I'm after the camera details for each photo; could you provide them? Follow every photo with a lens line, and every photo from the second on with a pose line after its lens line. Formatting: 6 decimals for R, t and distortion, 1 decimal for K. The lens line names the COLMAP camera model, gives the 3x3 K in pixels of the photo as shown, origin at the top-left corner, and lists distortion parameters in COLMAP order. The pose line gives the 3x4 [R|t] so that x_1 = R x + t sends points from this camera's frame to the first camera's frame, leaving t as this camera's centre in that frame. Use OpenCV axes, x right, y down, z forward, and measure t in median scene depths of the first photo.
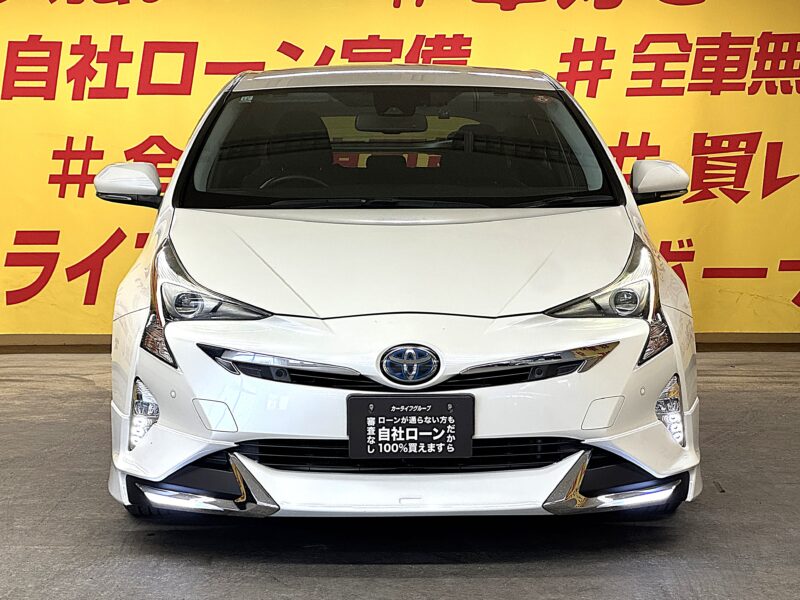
lens RADIAL K [[1930.2, 0, 403.8], [0, 1930.2, 313.4], [0, 0, 1]] dist [0.093933, 0.339310]
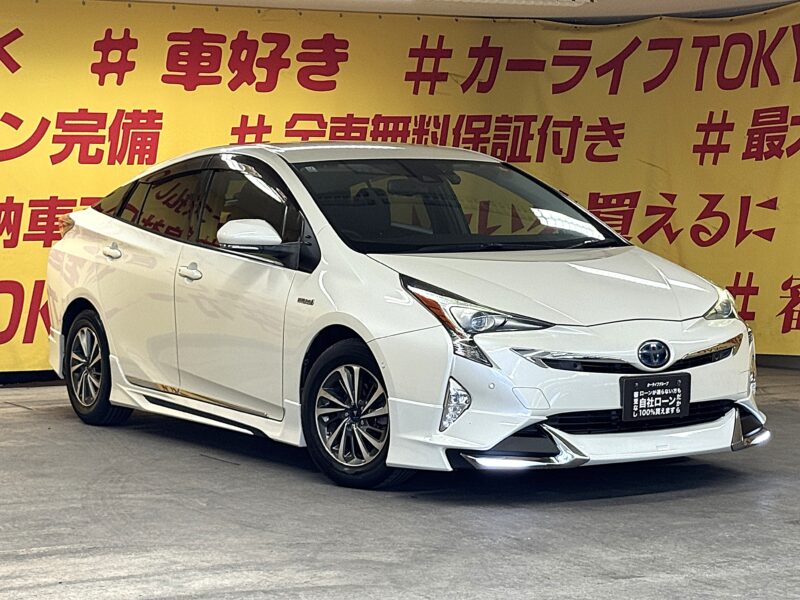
lens RADIAL K [[1930.2, 0, 403.8], [0, 1930.2, 313.4], [0, 0, 1]] dist [0.093933, 0.339310]
pose [[0.851635, -0.034406, 0.523005, -0.902941], [0.049646, 0.998652, -0.015145, 0.008155], [-0.521779, 0.038863, 0.852195, -0.144503]]
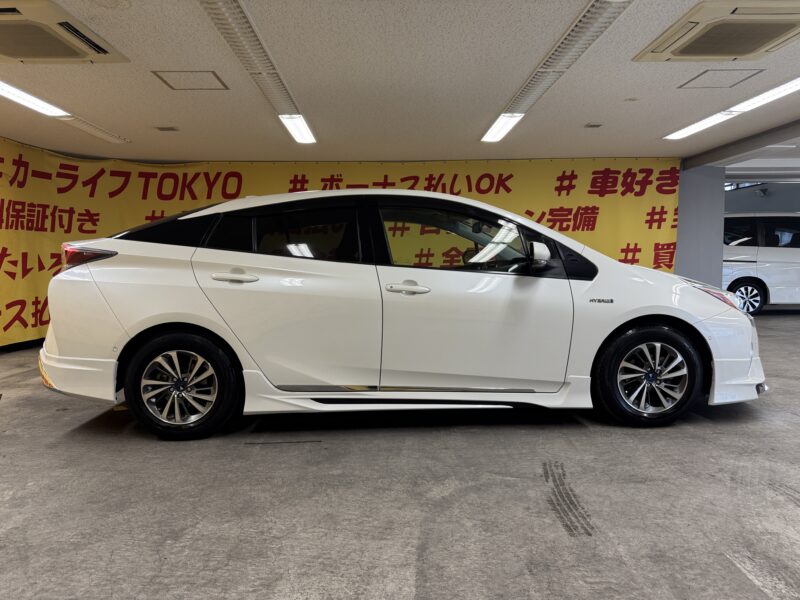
lens RADIAL K [[585.5, 0, 400.0], [0, 585.5, 300.0], [0, 0, 1]] dist [0.008331, 0.004444]
pose [[-0.051507, -0.060460, 0.996841, -0.805164], [0.095974, 0.993246, 0.065201, -0.077162], [-0.994050, 0.099029, -0.045357, 1.214798]]
